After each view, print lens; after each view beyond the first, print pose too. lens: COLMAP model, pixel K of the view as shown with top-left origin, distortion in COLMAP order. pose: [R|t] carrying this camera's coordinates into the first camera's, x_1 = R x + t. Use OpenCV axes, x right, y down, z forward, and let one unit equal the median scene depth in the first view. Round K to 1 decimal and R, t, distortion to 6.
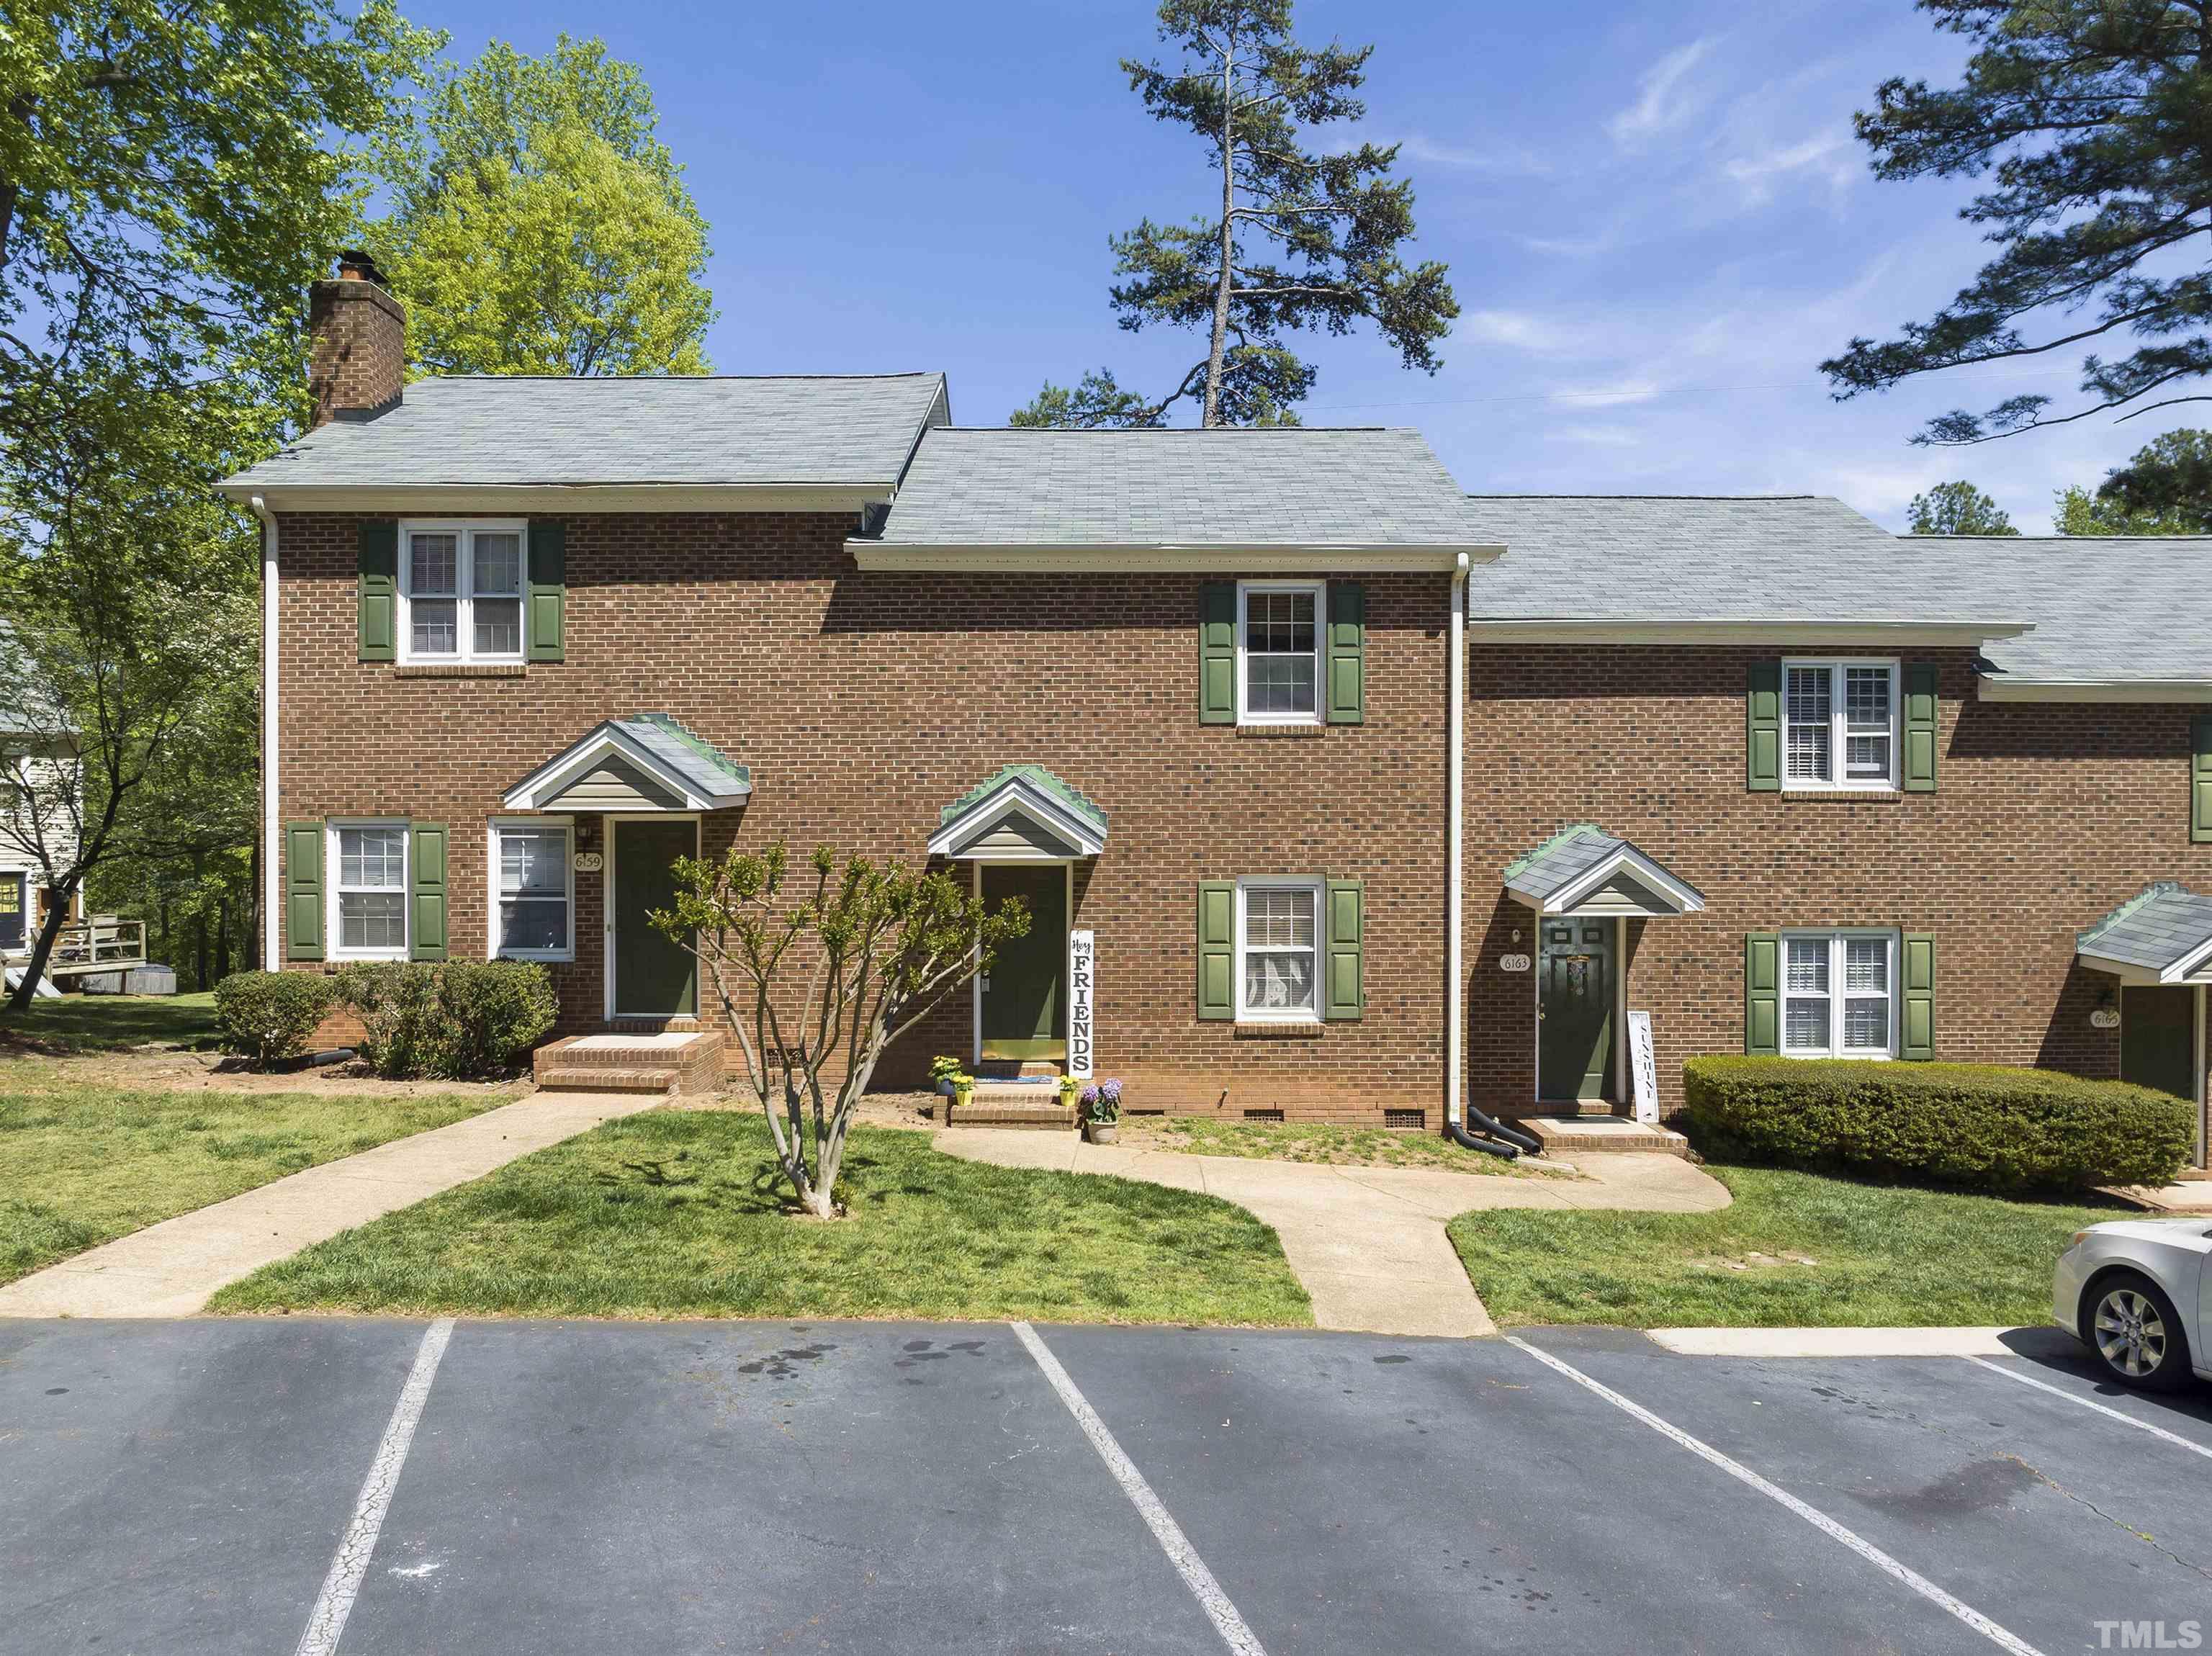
lens RADIAL K [[1509.6, 0, 1233.5], [0, 1509.6, 832.6], [0, 0, 1]] dist [-0.016874, -0.002042]
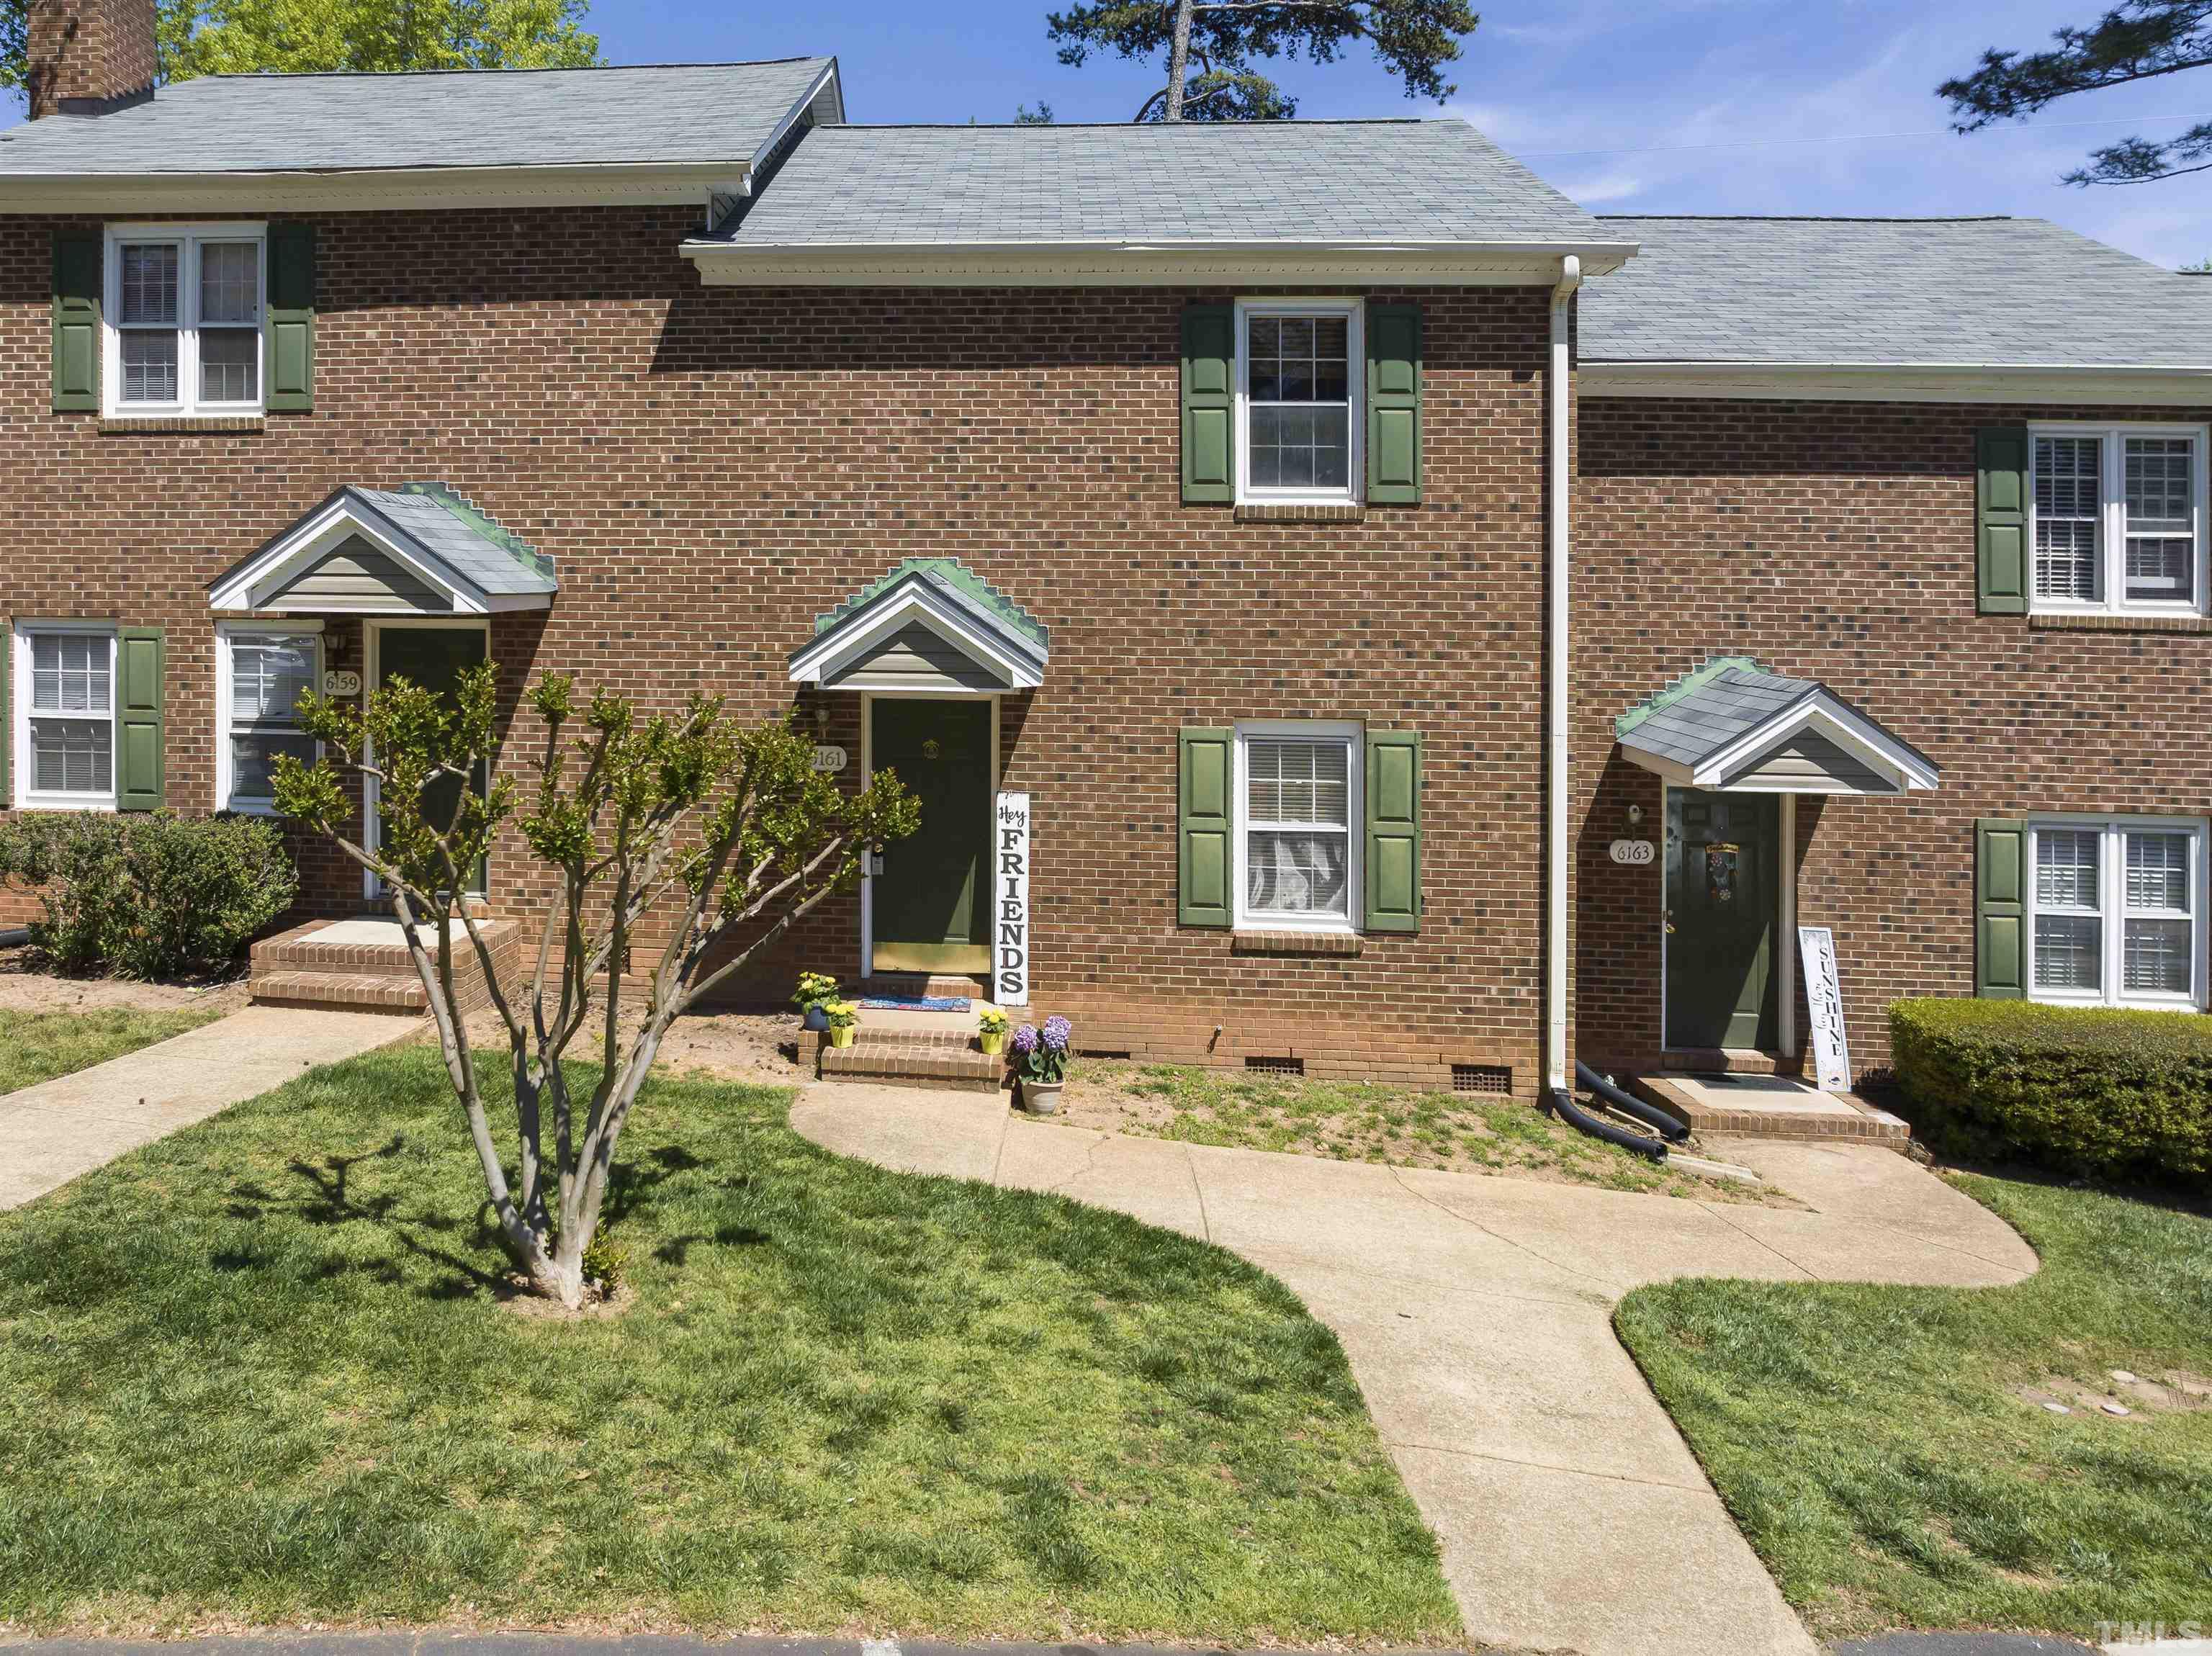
lens RADIAL K [[1543.8, 0, 1289.4], [0, 1543.8, 836.2], [0, 0, 1]] dist [-0.025263, 0.001138]
pose [[0.997134, 0.009067, 0.075113, -0.023316], [-0.017817, 0.993013, 0.116652, -0.002086], [-0.073530, -0.117656, 0.990328, 0.253363]]
